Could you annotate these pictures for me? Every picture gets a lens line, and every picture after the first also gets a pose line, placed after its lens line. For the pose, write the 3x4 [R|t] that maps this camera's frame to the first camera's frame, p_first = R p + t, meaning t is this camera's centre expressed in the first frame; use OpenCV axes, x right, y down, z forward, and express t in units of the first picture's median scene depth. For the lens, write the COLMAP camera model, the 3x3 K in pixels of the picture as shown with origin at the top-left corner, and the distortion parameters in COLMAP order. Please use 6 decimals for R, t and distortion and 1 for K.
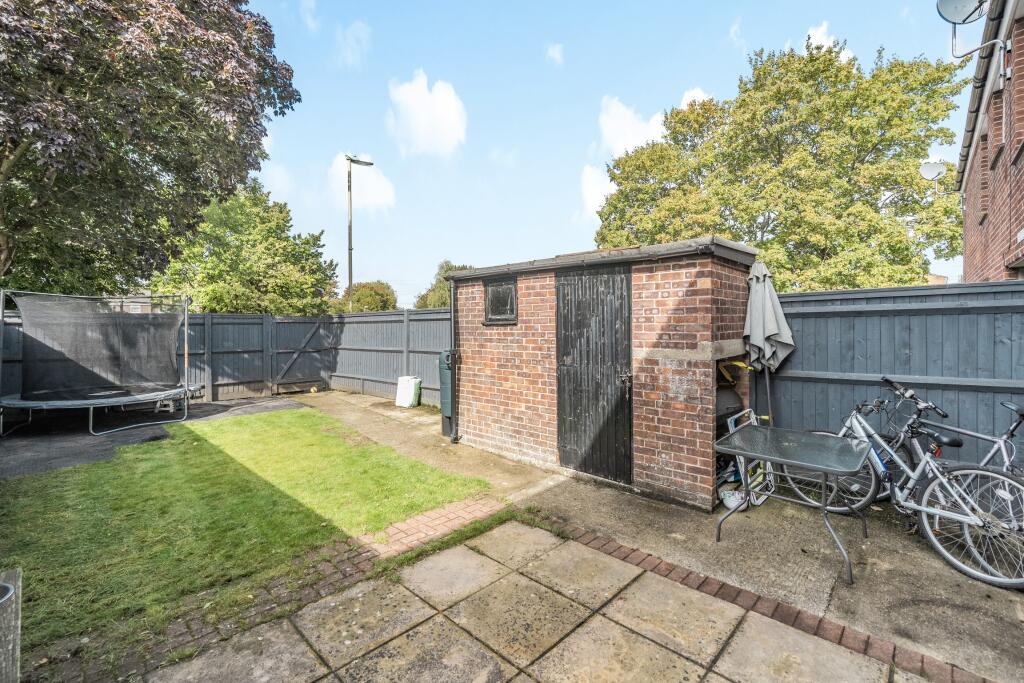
lens RADIAL K [[441.3, 0, 508.7], [0, 441.3, 324.9], [0, 0, 1]] dist [-0.011229, 0.001117]
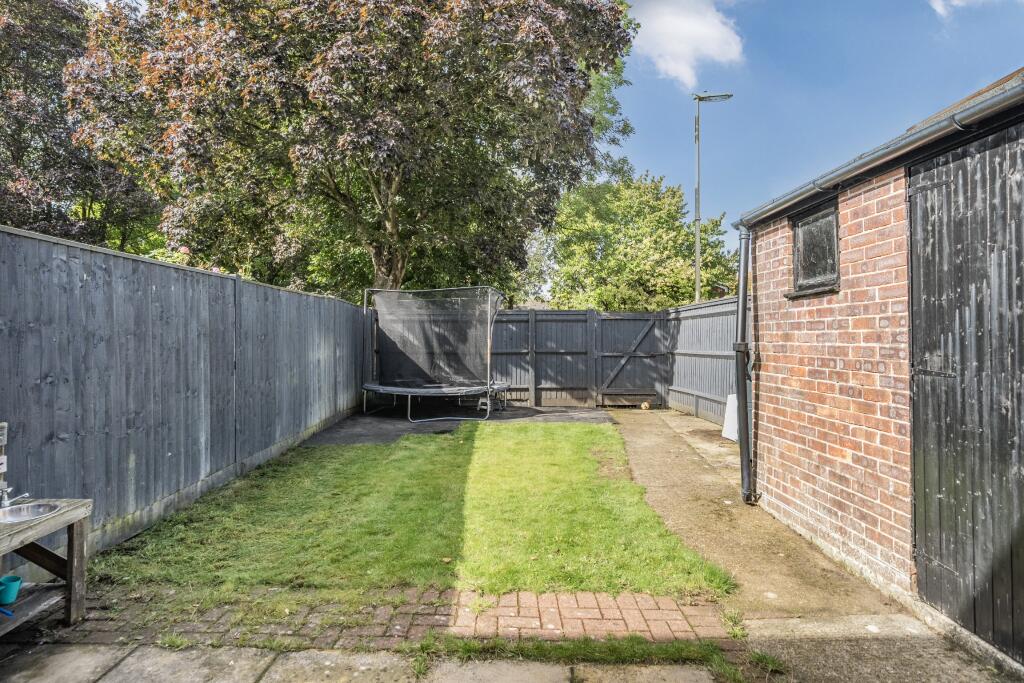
lens RADIAL K [[561.0, 0, 508.2], [0, 561.0, 334.0], [0, 0, 1]] dist [-0.006726, -0.000235]
pose [[0.690426, 0.002746, -0.723398, 0.217045], [-0.007773, 0.999963, -0.003623, 0.052333], [0.723361, 0.008124, 0.690422, 0.282819]]
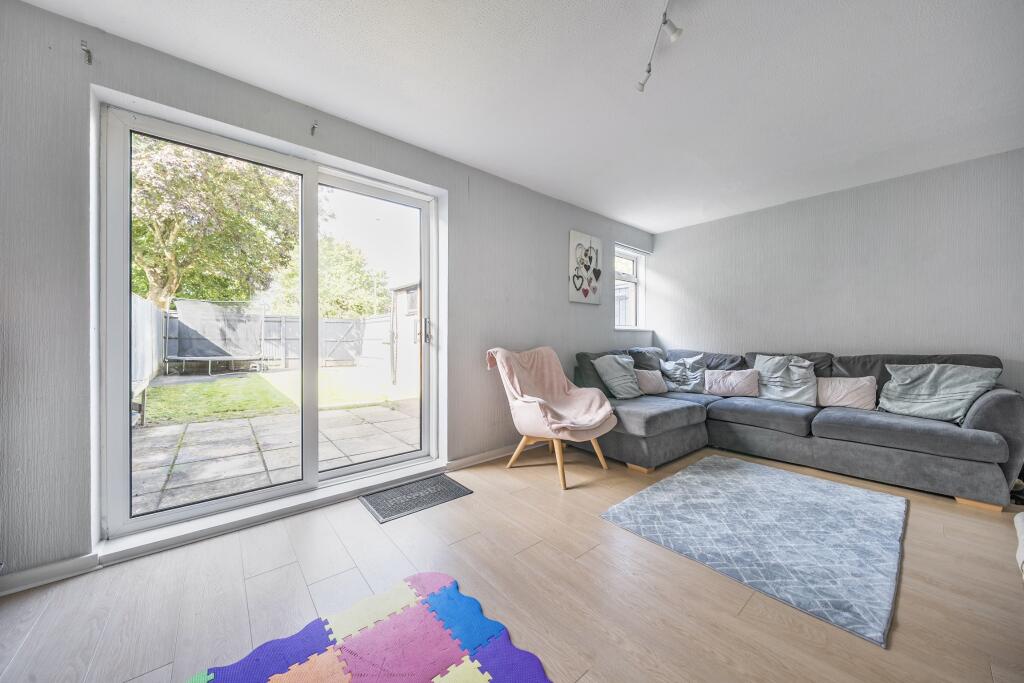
lens RADIAL K [[350.0, 0, 497.4], [0, 350.0, 336.0], [0, 0, 1]] dist [-0.003495, -0.000161]
pose [[0.990323, 0.011565, -0.138301, 0.528453], [-0.013062, 0.999865, -0.009921, 0.097804], [0.138168, 0.011632, 0.990341, -0.345047]]
